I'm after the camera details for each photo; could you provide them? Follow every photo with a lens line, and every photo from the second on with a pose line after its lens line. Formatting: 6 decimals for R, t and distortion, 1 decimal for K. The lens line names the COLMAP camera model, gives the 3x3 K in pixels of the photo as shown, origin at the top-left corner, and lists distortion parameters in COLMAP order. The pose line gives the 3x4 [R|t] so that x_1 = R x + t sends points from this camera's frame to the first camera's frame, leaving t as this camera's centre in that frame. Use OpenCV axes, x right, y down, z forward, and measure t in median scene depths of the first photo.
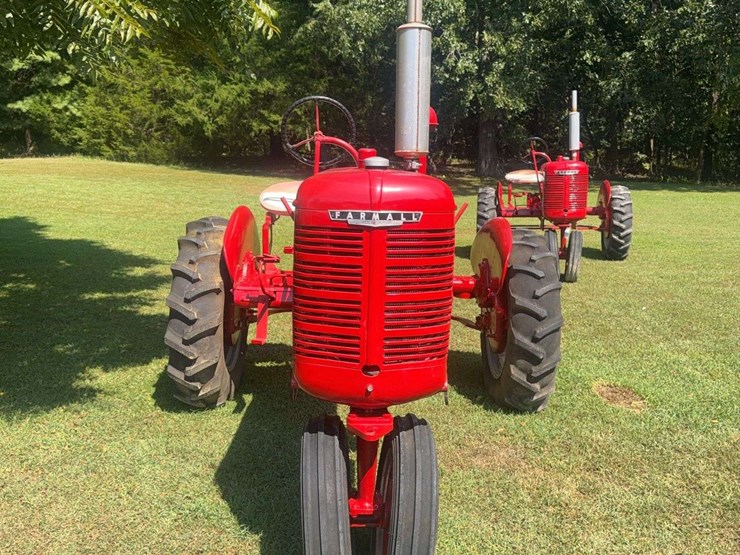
lens RADIAL K [[717.6, 0, 370.0], [0, 717.6, 277.5], [0, 0, 1]] dist [0.063536, -0.197453]
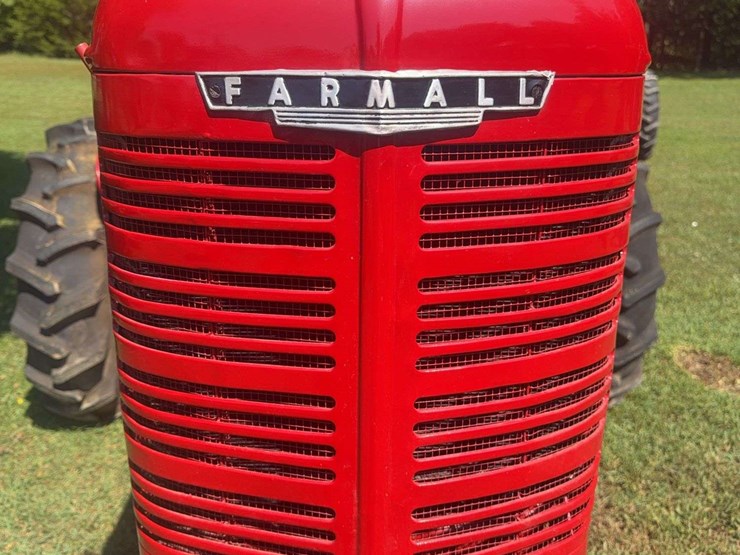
lens RADIAL K [[717.6, 0, 370.0], [0, 717.6, 277.5], [0, 0, 1]] dist [0.063536, -0.197453]
pose [[0.999107, -0.028990, 0.030736, -0.003339], [0.024529, 0.990309, 0.136696, -0.032234], [-0.034401, -0.135820, 0.990136, 0.431518]]
